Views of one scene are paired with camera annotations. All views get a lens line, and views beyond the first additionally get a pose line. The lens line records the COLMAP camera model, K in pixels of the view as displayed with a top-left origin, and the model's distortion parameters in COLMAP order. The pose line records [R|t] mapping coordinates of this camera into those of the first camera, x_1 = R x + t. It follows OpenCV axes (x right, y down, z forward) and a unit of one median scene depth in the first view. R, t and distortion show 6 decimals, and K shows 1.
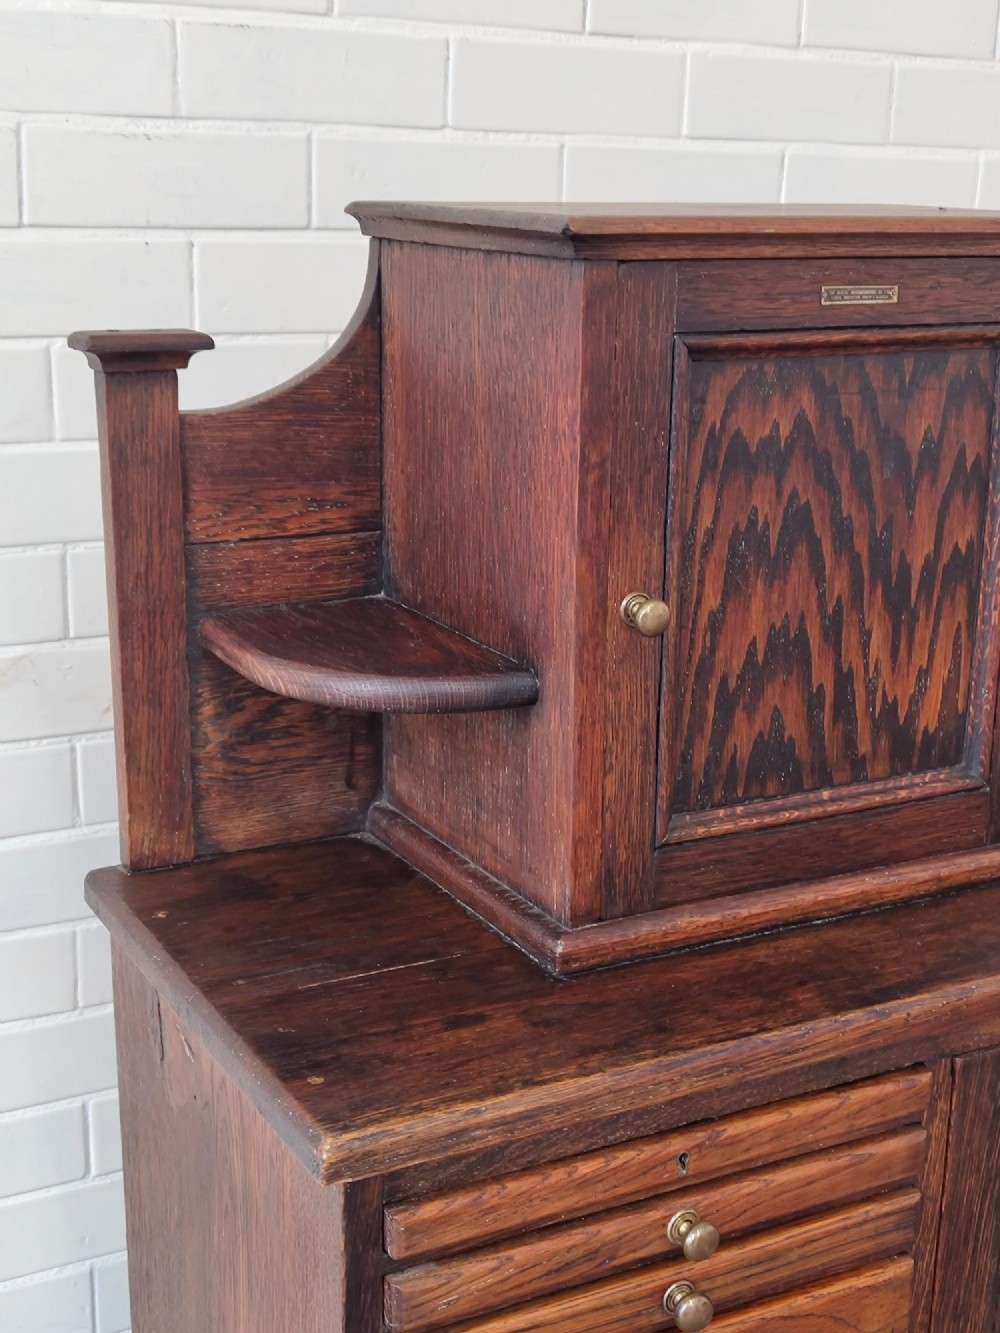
lens RADIAL K [[1850.3, 0, 495.7], [0, 1850.3, 696.5], [0, 0, 1]] dist [0.148440, -0.598270]
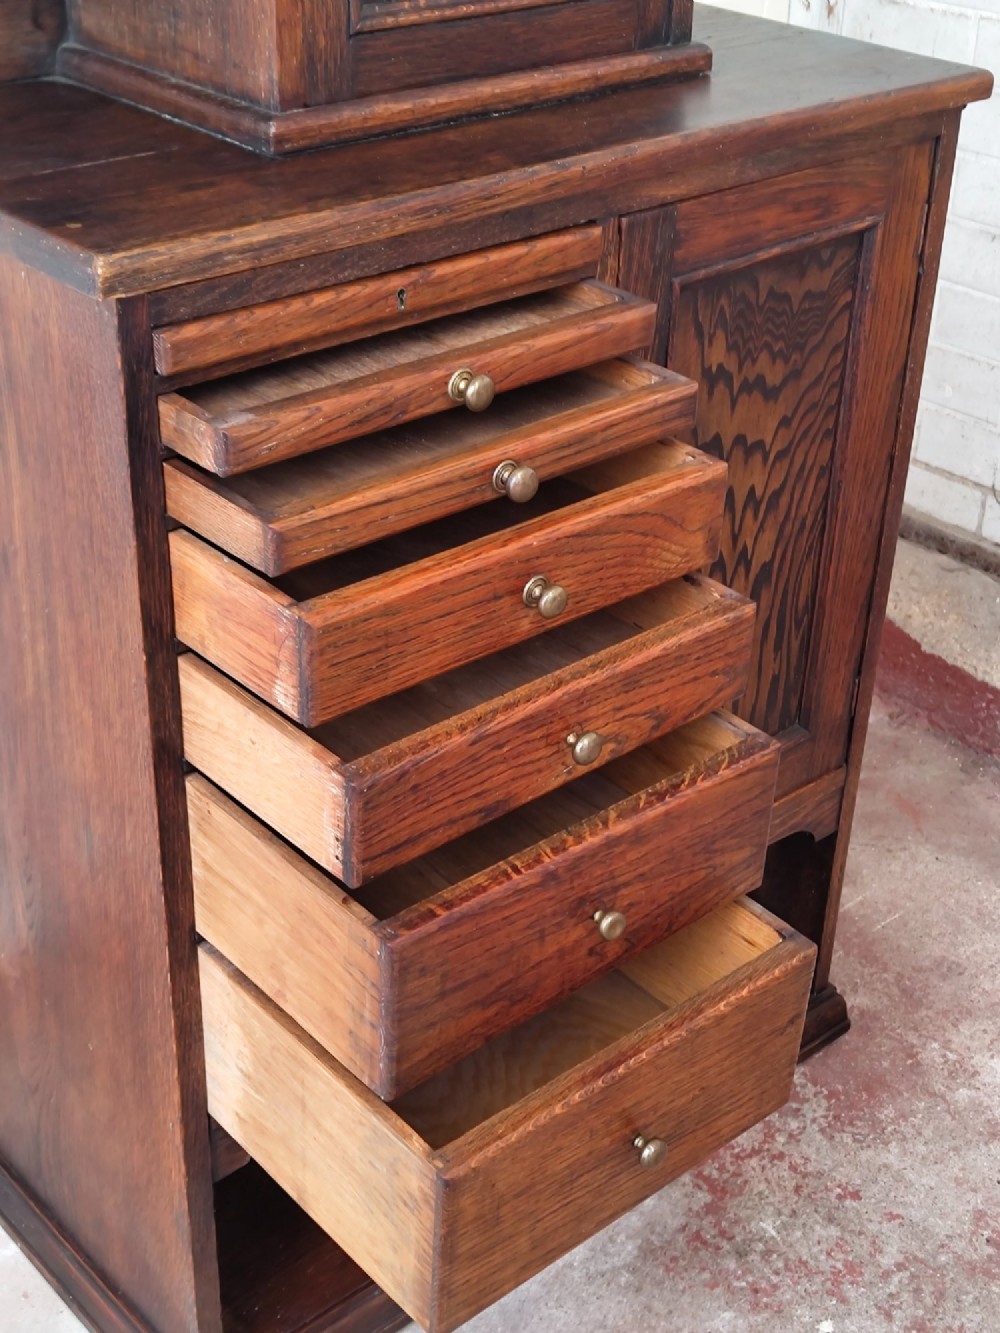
lens RADIAL K [[1850.3, 0, 495.7], [0, 1850.3, 696.5], [0, 0, 1]] dist [0.148440, -0.598270]
pose [[0.973918, -0.109199, 0.198897, -0.089719], [0.053586, 0.962474, 0.266031, 0.167568], [-0.220484, -0.248435, 0.943222, -0.139038]]
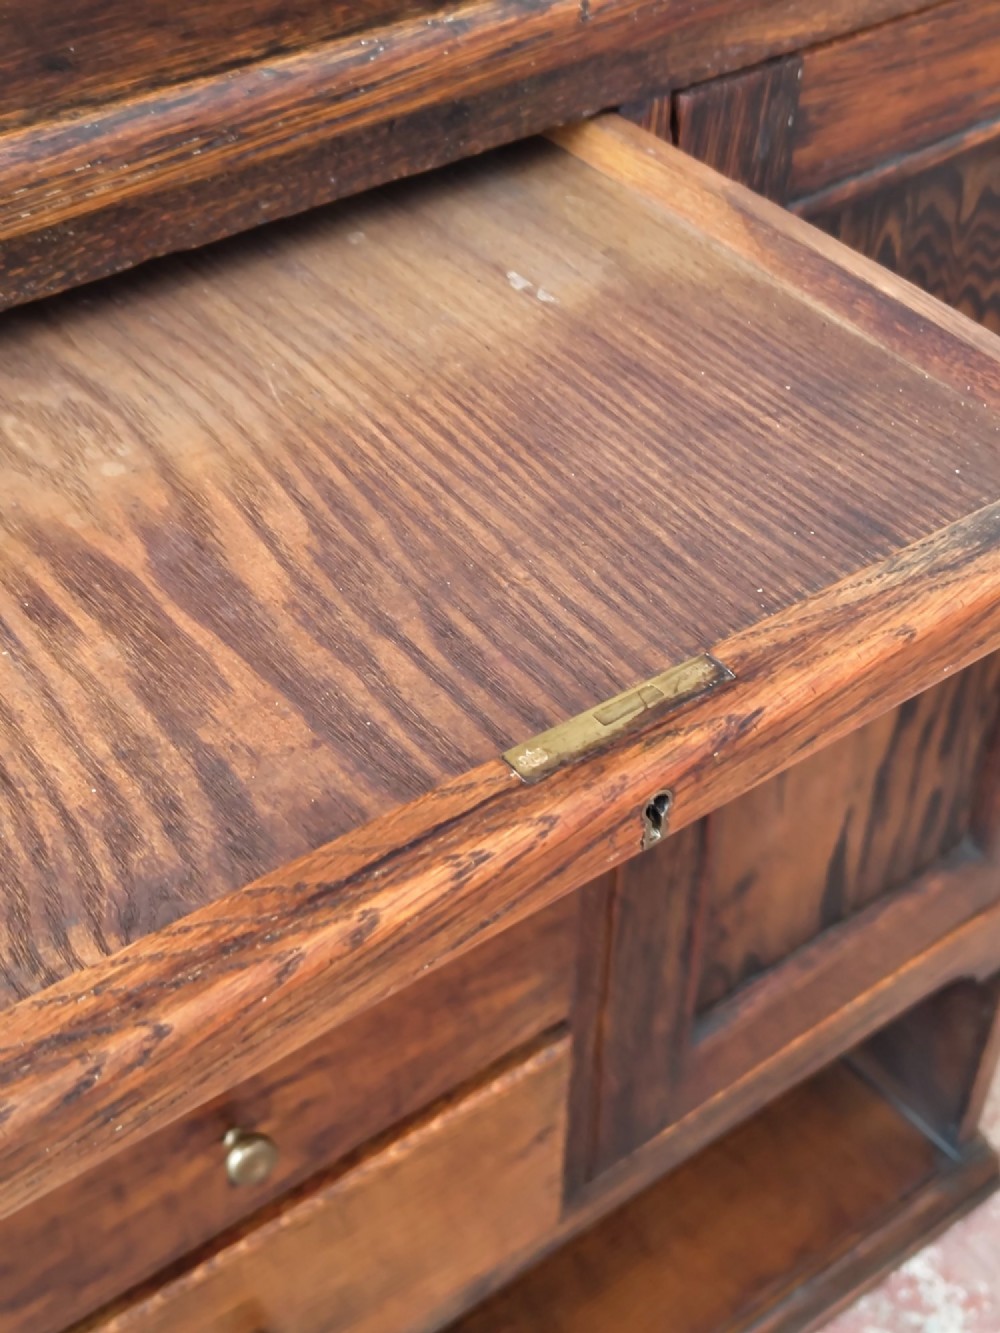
lens RADIAL K [[1877.6, 0, 502.4], [0, 1877.6, 679.2], [0, 0, 1]] dist [0.158528, -0.672014]
pose [[0.986239, -0.108631, 0.124629, 0.113617], [0.044671, 0.900887, 0.431748, 0.109561], [-0.159178, -0.420240, 0.893342, 0.464579]]
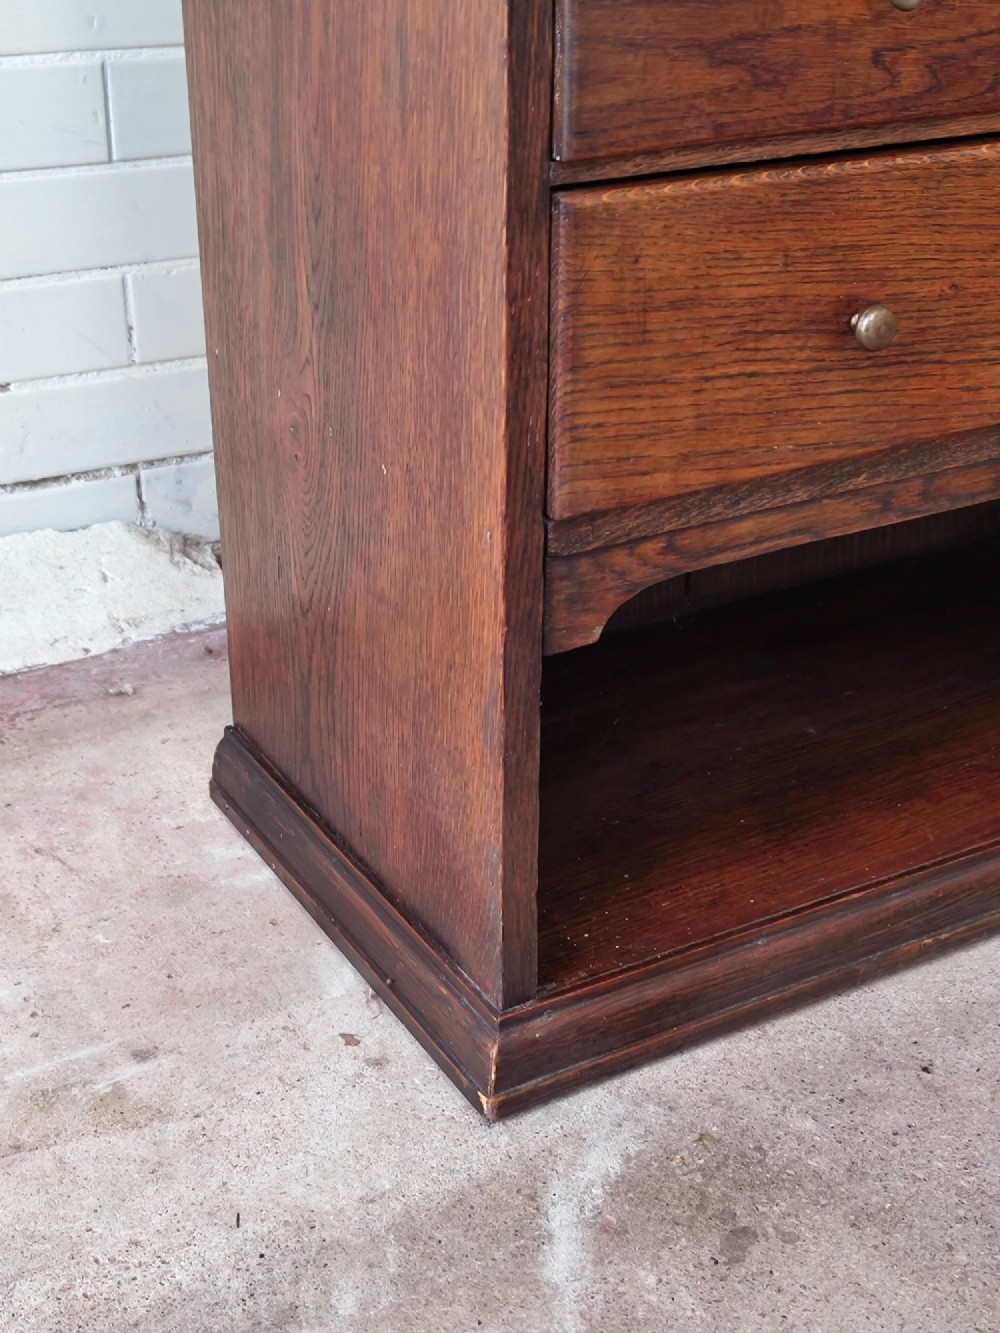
lens RADIAL K [[1850.3, 0, 495.7], [0, 1850.3, 696.5], [0, 0, 1]] dist [0.148440, -0.598270]
pose [[0.999539, -0.024117, 0.018440, -0.097954], [0.020164, 0.981455, 0.190628, 0.670263], [-0.022695, -0.190169, 0.981489, 0.186783]]
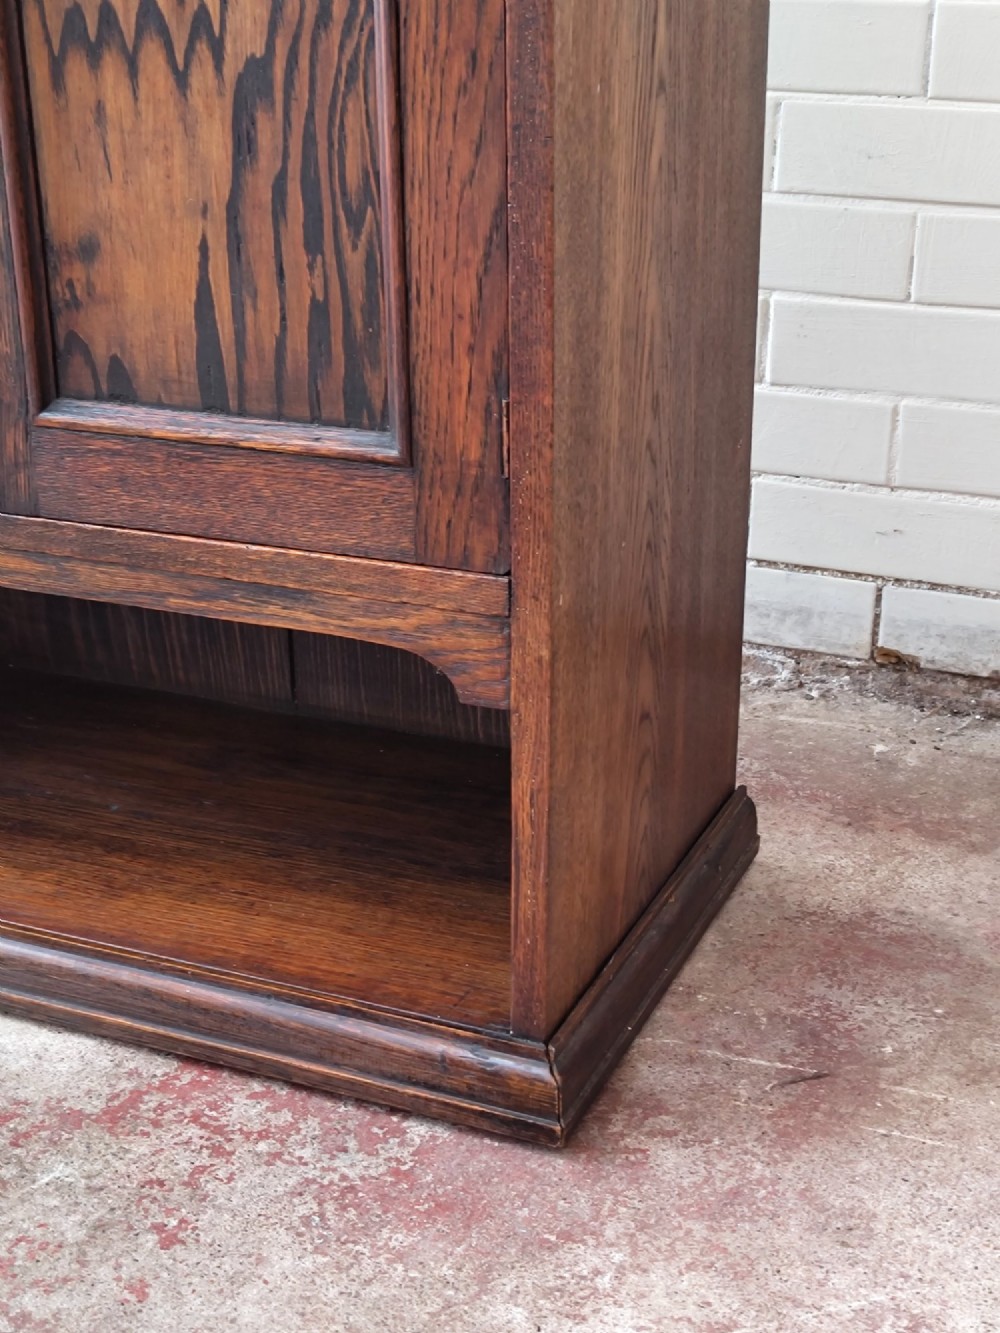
lens RADIAL K [[1877.6, 0, 502.4], [0, 1877.6, 679.2], [0, 0, 1]] dist [0.158528, -0.672014]
pose [[0.626257, 0.276370, -0.728987, 1.193181], [-0.202011, 0.960647, 0.190653, 0.543321], [0.752990, 0.027866, 0.657441, 0.697750]]
